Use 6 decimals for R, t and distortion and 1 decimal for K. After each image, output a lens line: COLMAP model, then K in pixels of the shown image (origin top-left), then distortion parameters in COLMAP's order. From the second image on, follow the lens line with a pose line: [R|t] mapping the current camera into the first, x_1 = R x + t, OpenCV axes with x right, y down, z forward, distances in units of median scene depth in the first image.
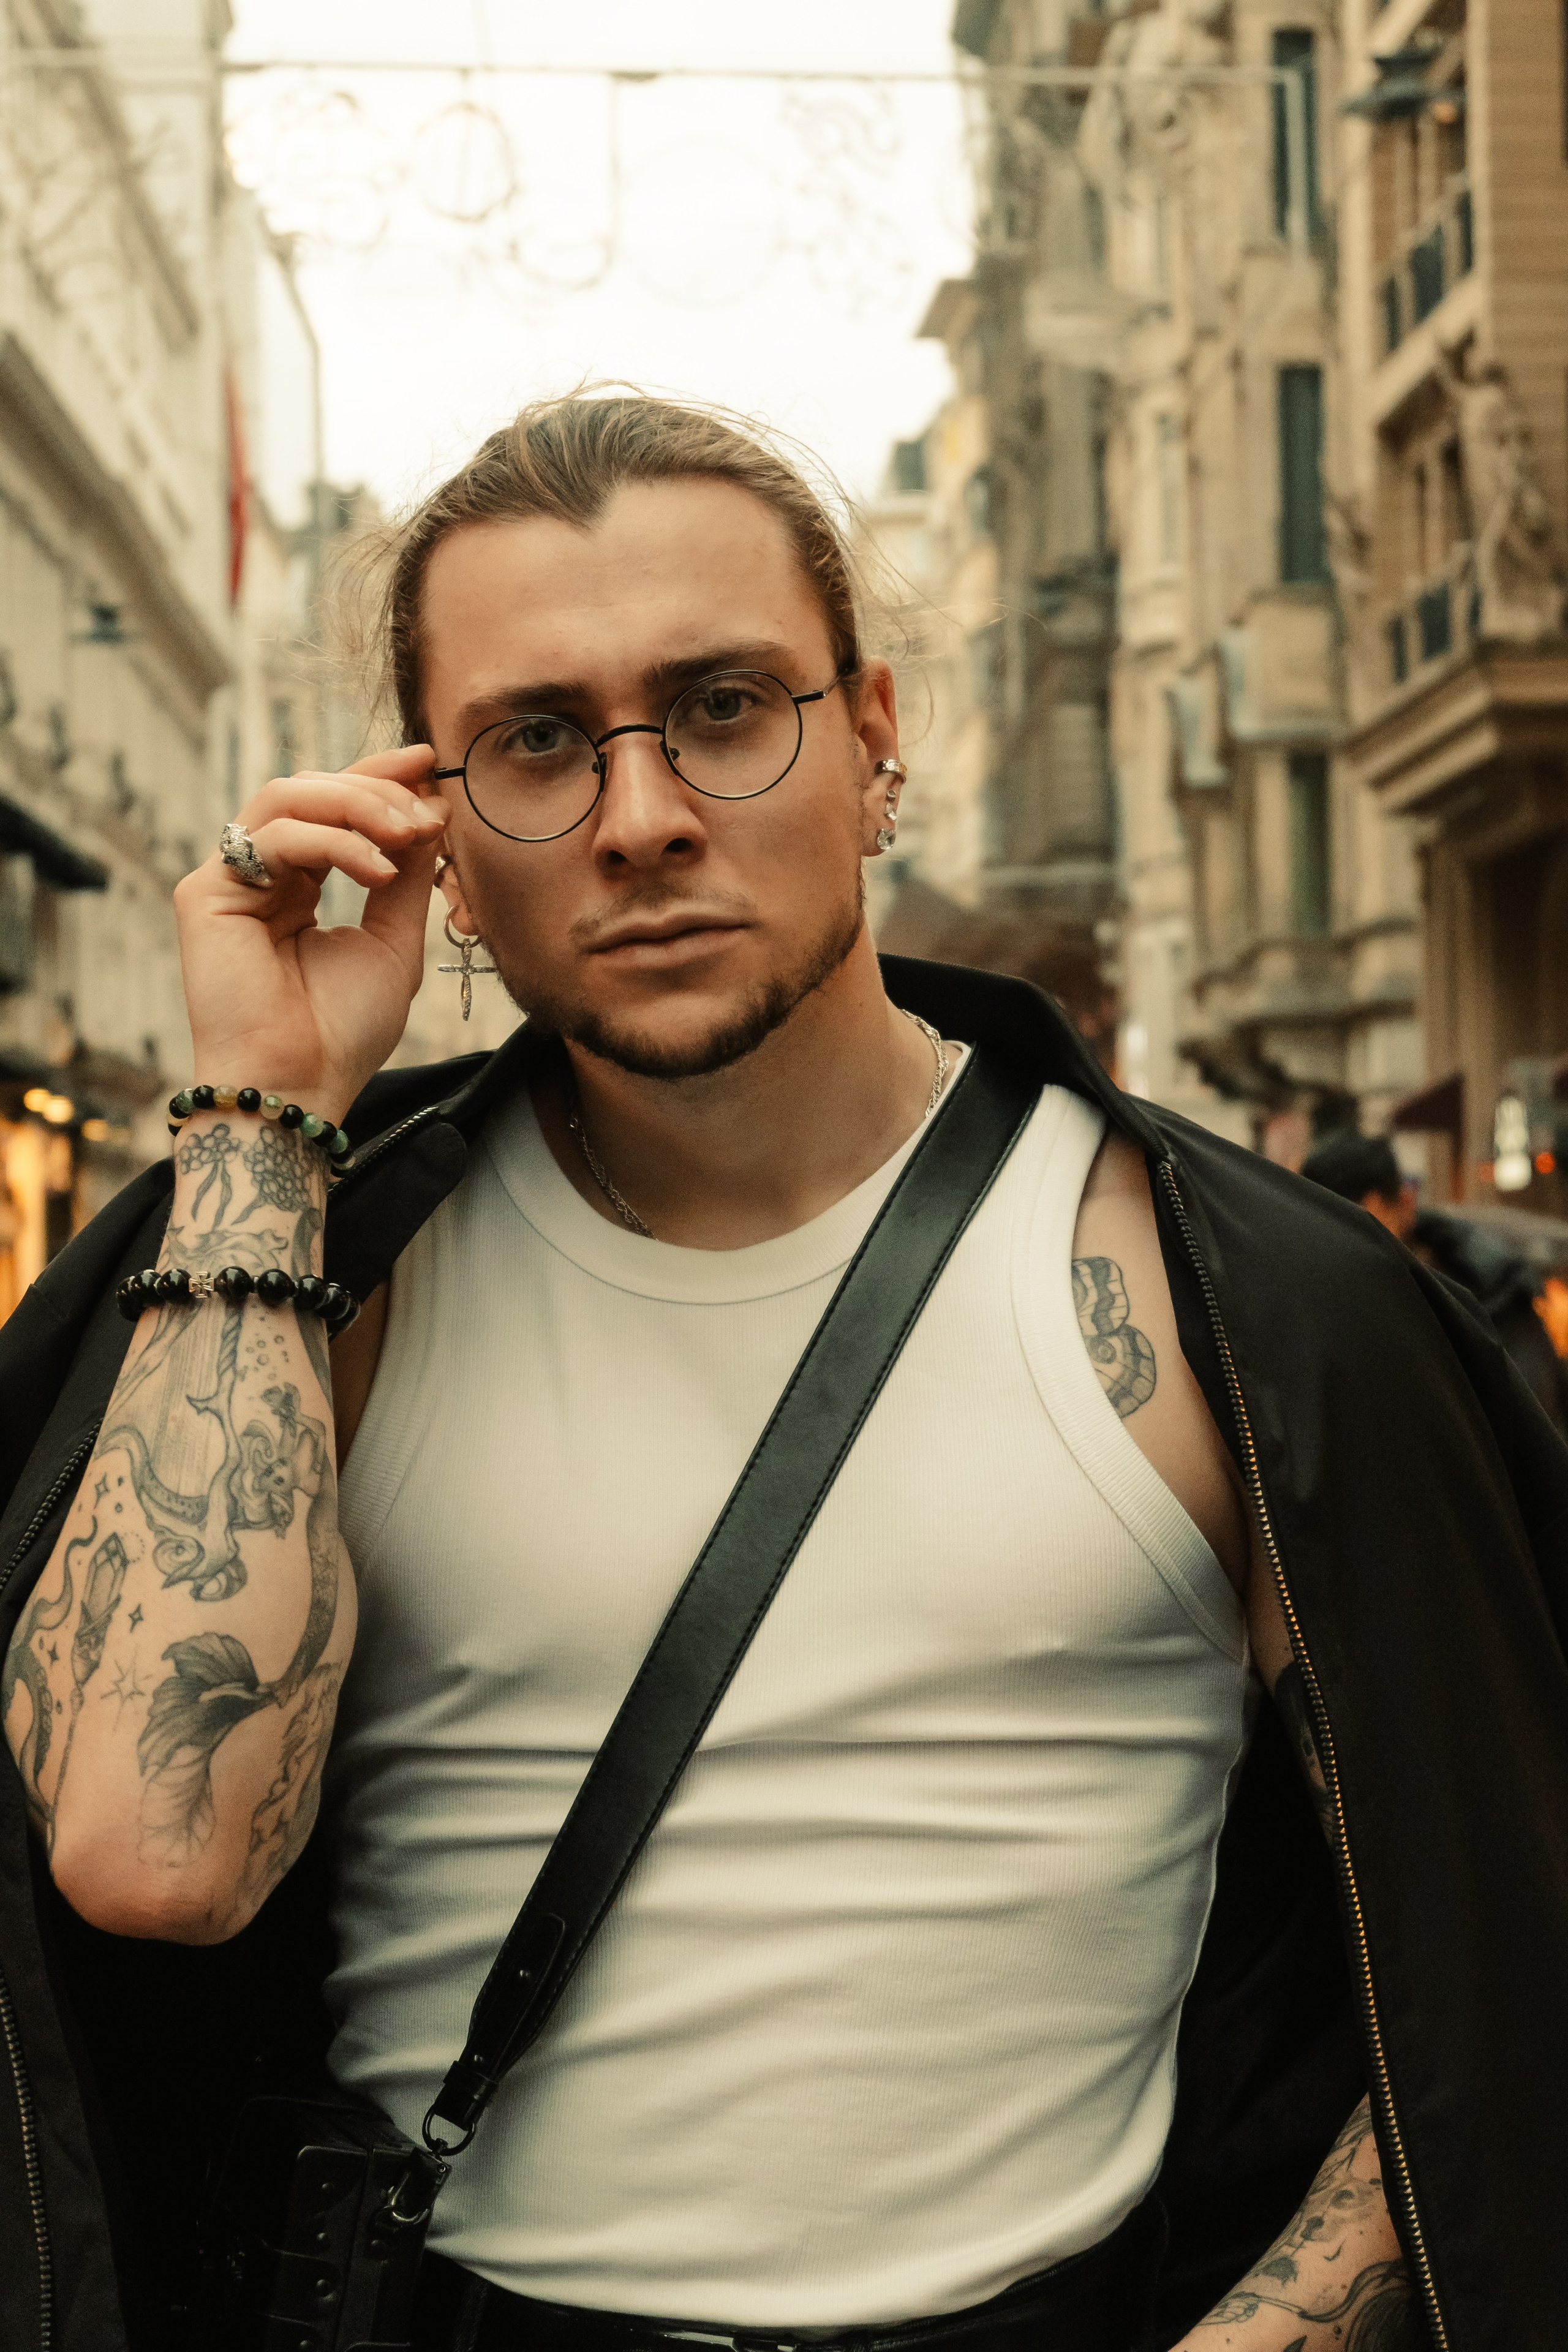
lens RADIAL K [[5233.0, 0, 876.8], [0, 5233.0, 1178.4], [0, 0, 1]] dist [-0.033097, -0.056884]
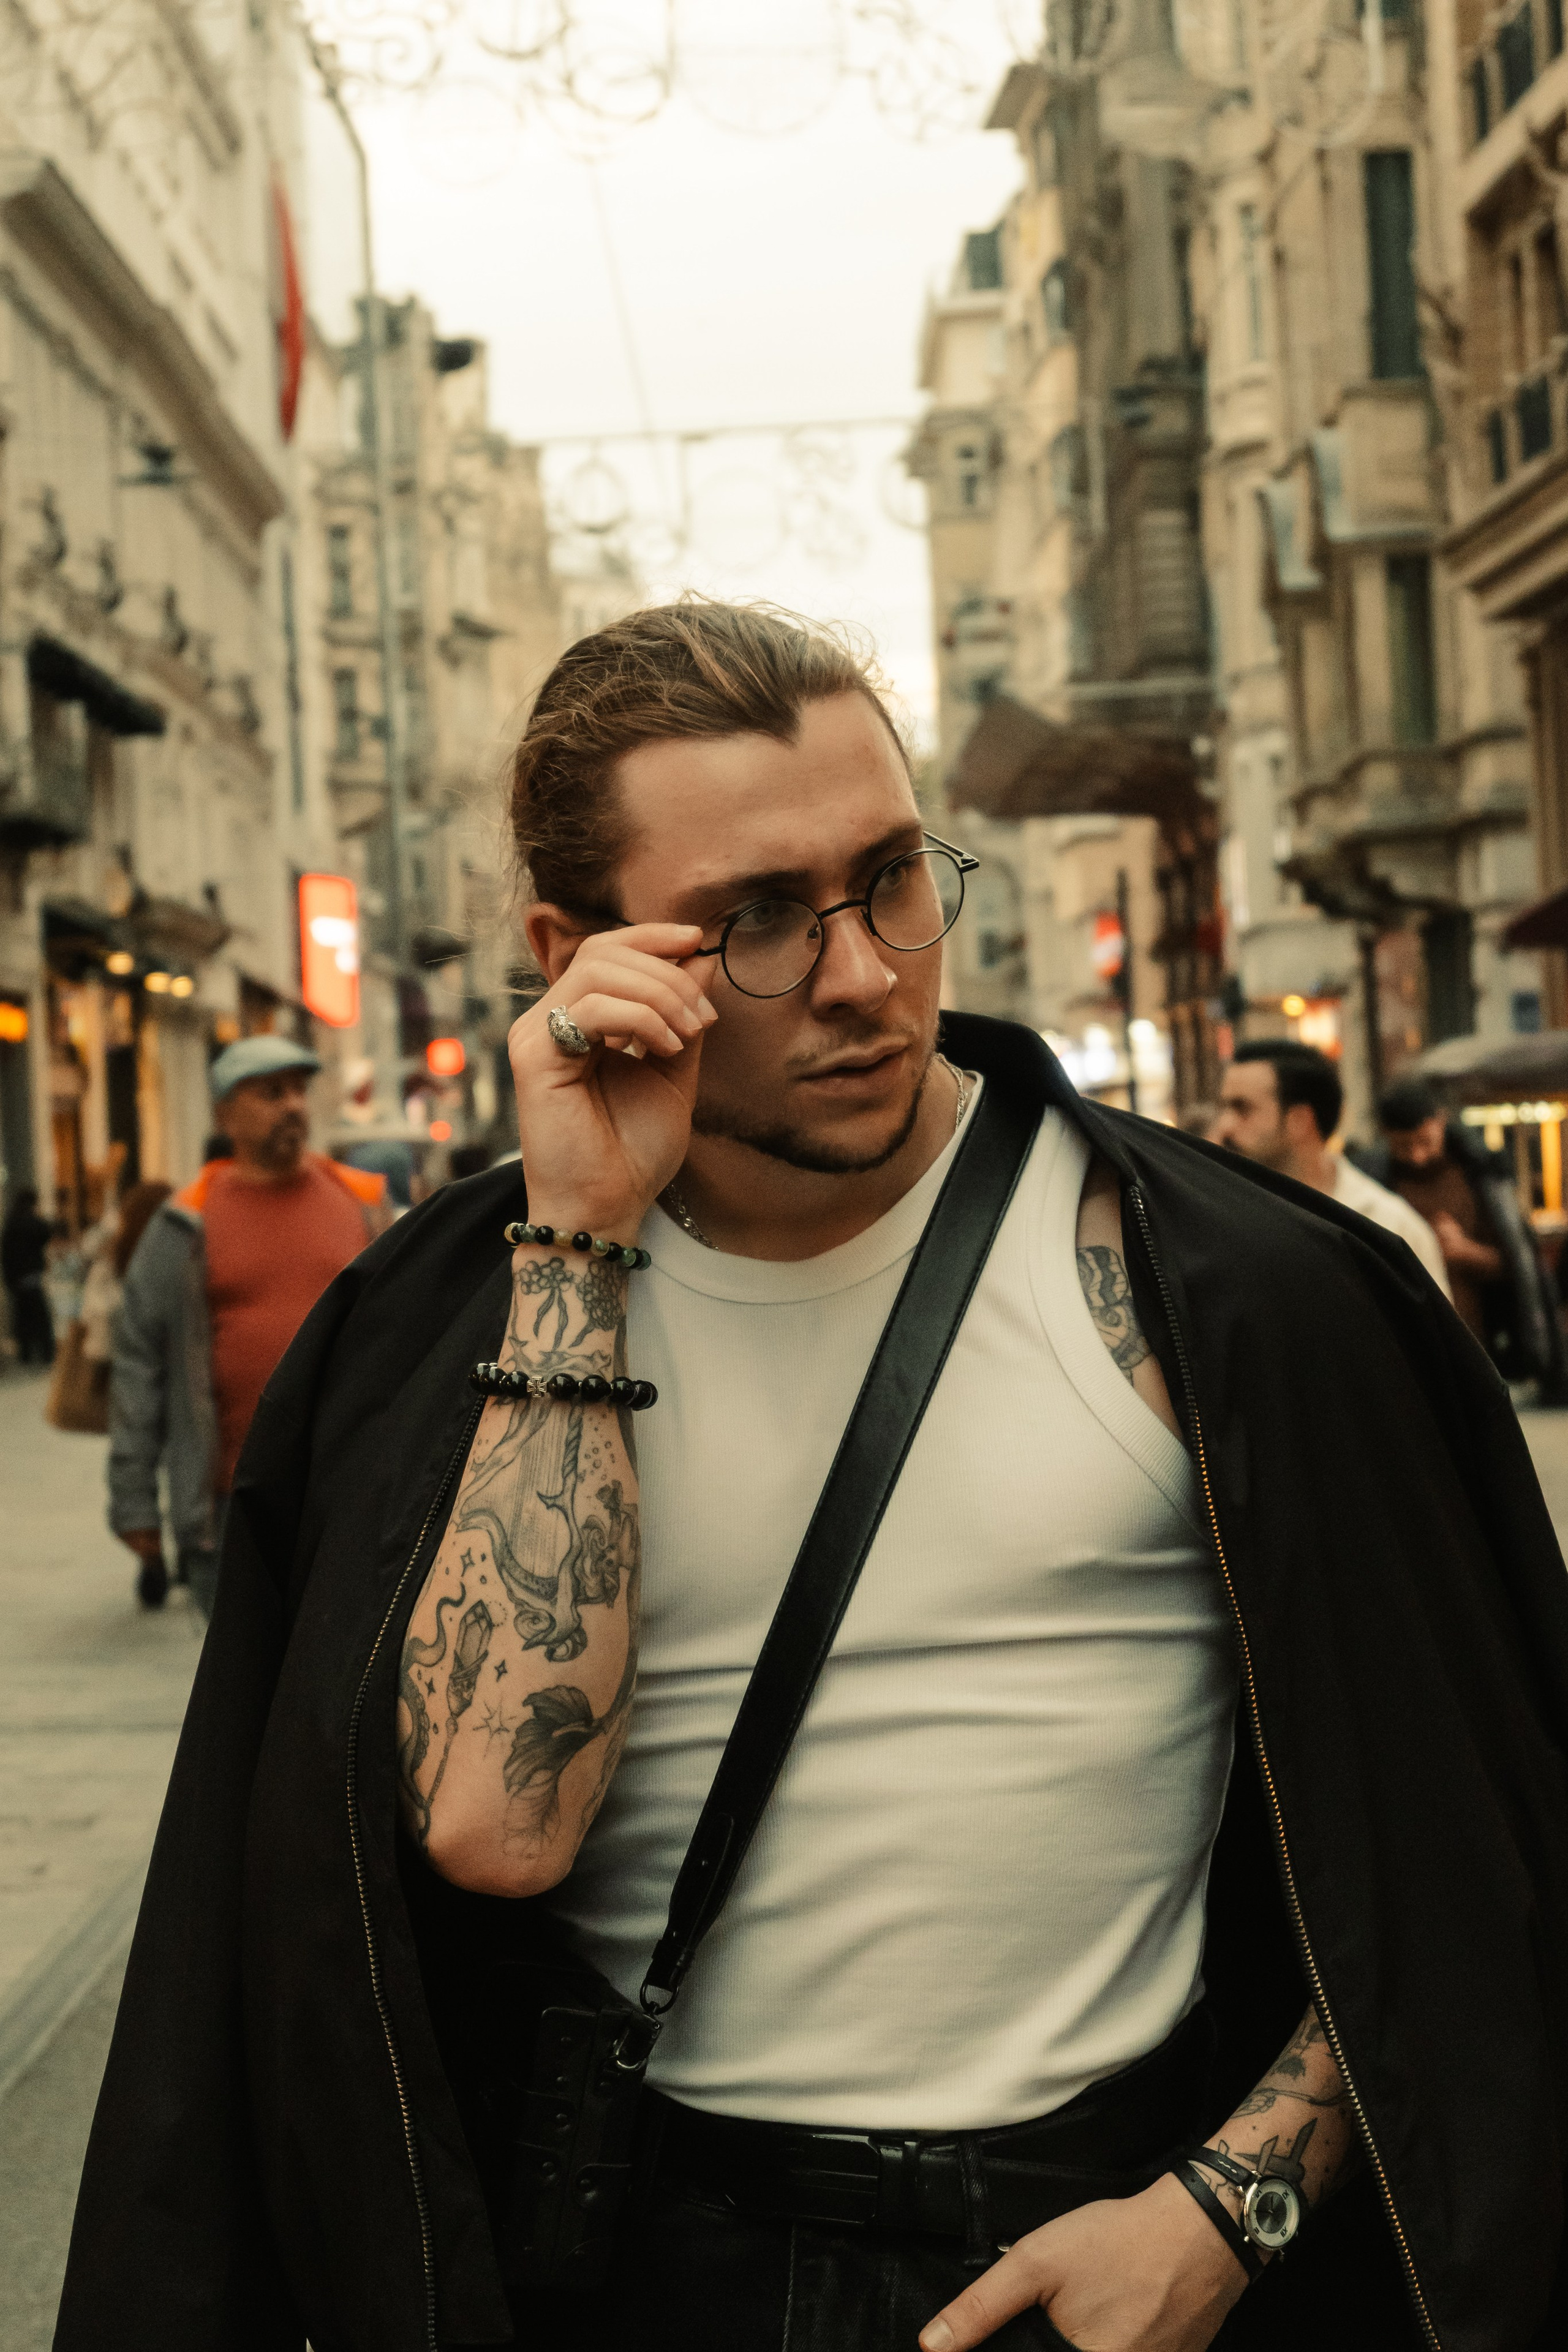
lens RADIAL K [[5163.1, 0, 745.6], [0, 5163.1, 1002.9], [0, 0, 1]] dist [-0.023549, -0.036593]
pose [[0.998779, -0.027415, -0.041085, -0.001991], [0.027064, 0.999592, -0.009081, 0.005912], [0.041318, 0.007958, 0.999114, 0.051453]]
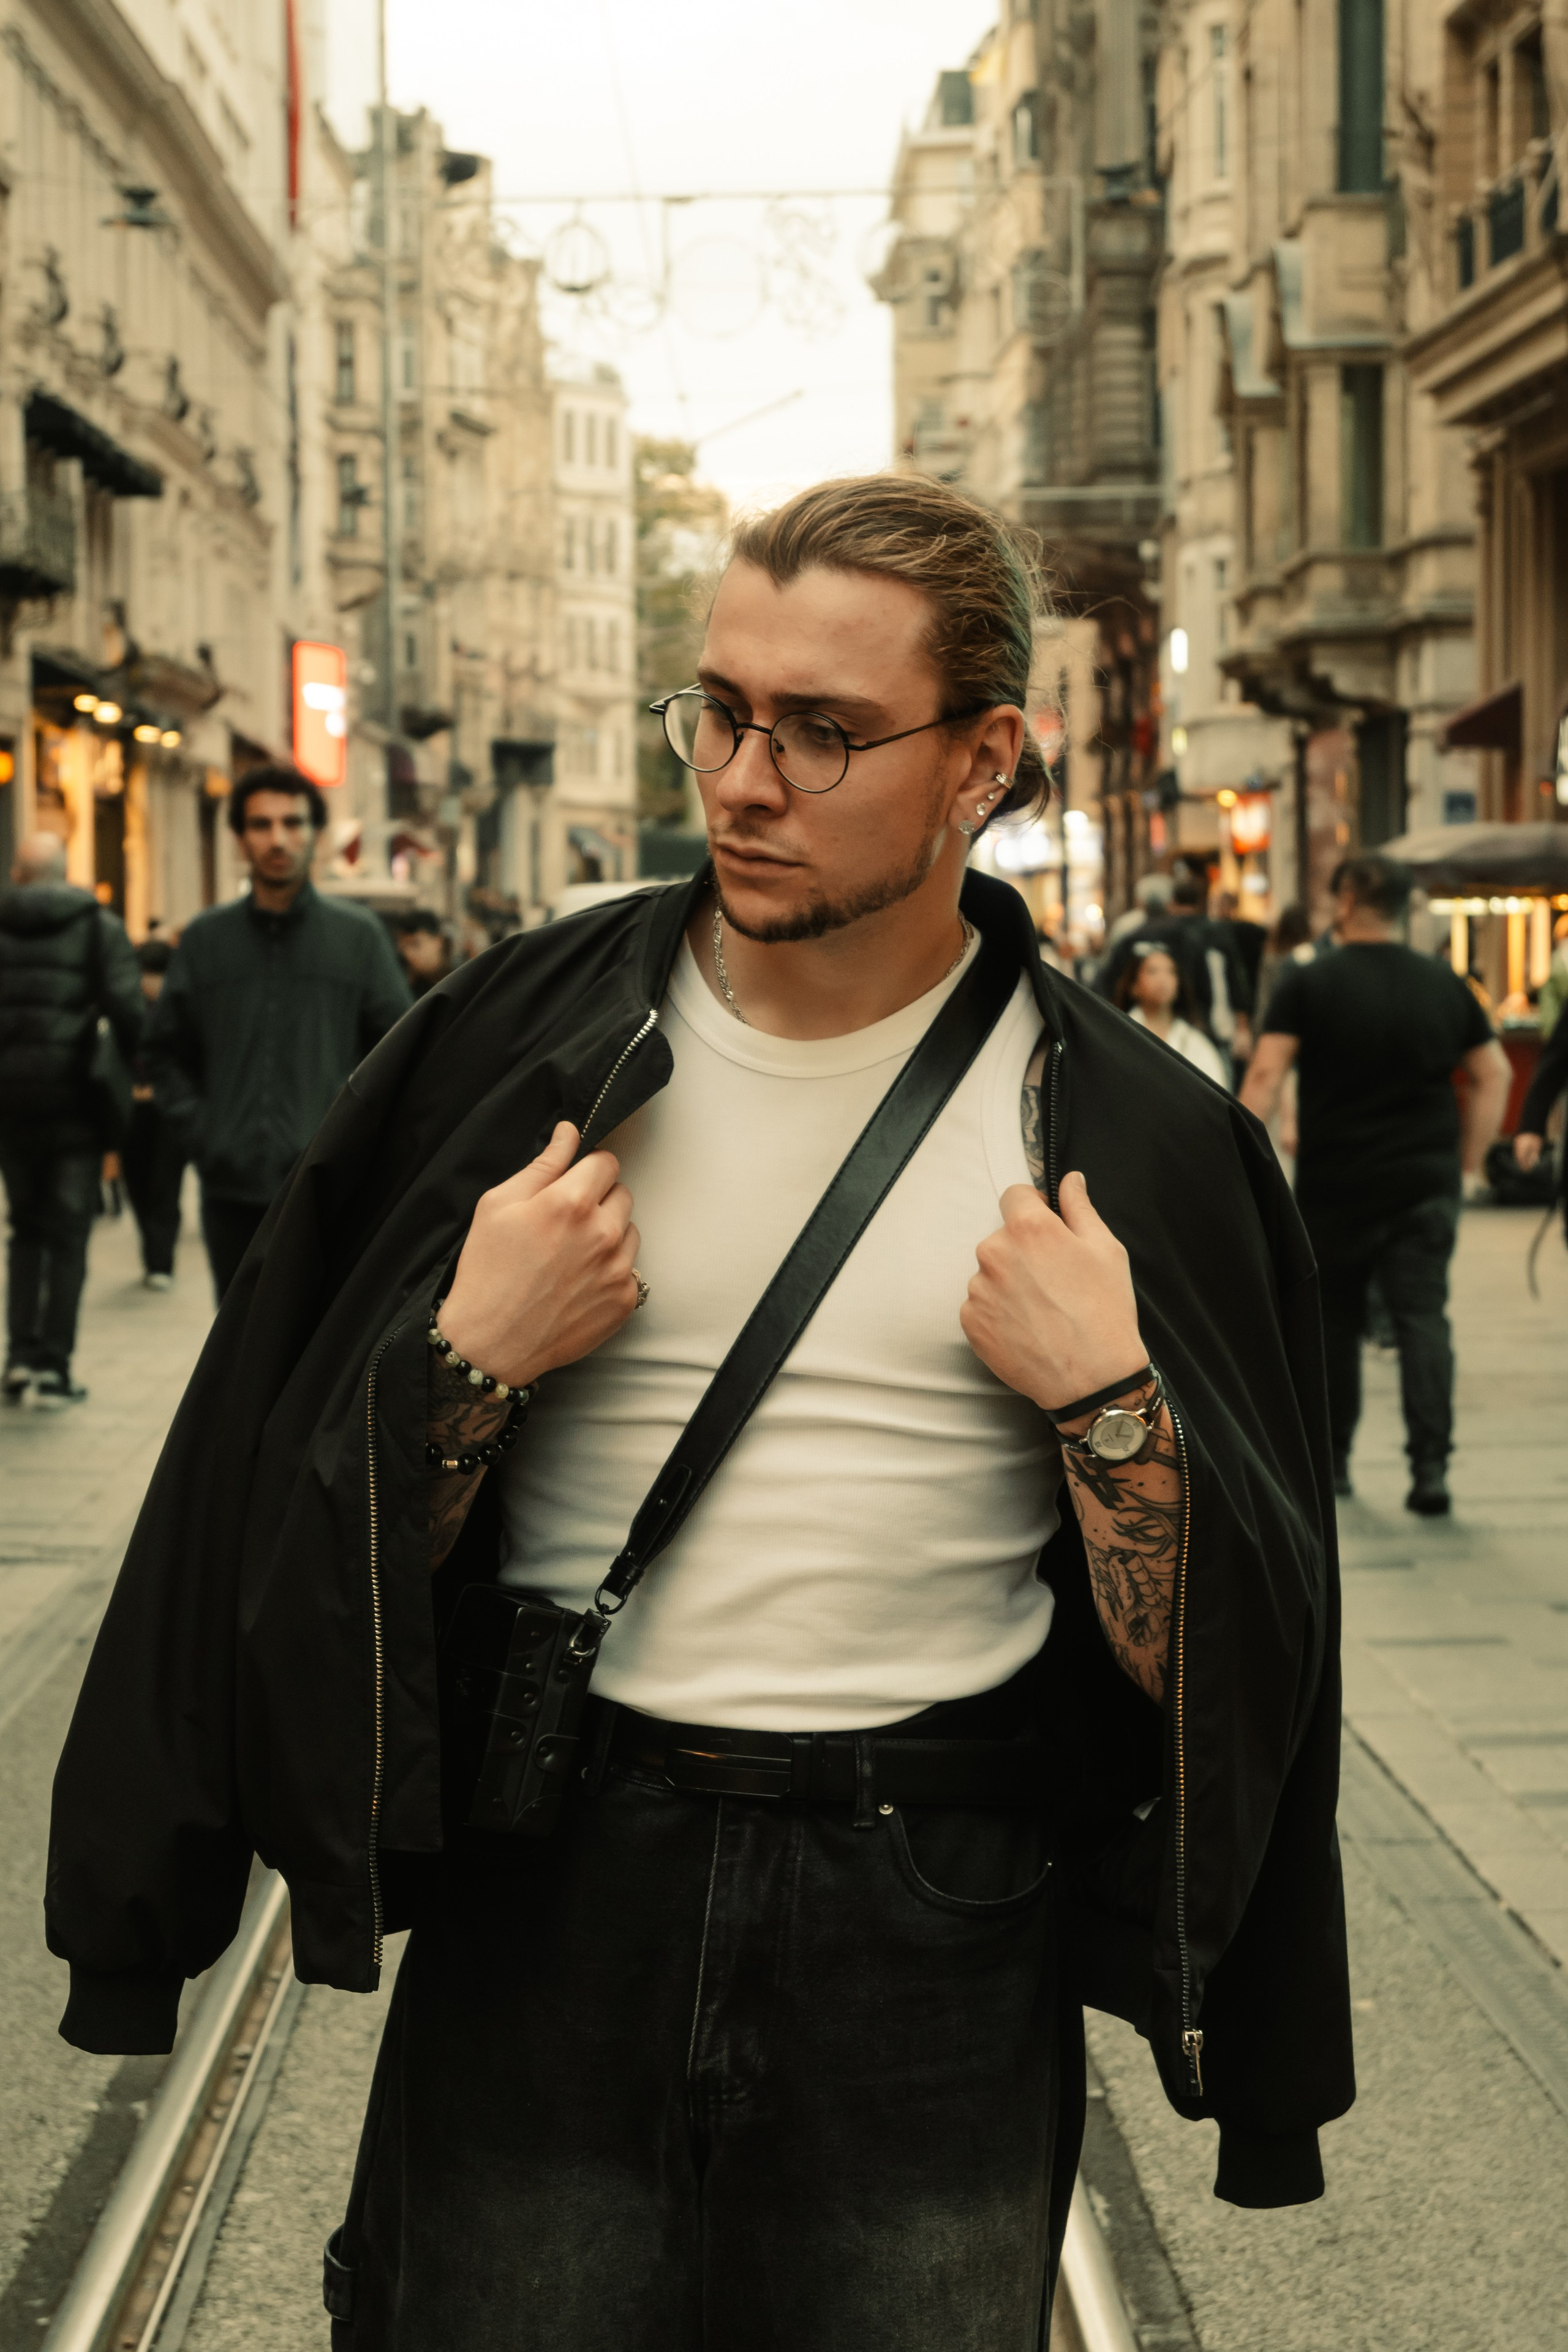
lens RADIAL K [[7216.4, 0, 783.9], [0, 7216.4, 1177.1], [0, 0, 1]] dist [0.157941, 0.561390]
pose [[0.999506, 0.012779, -0.028728, 0.014227], [-0.011096, 0.998256, 0.057980, -0.005976], [0.029419, -0.057632, 0.997904, -0.382999]]
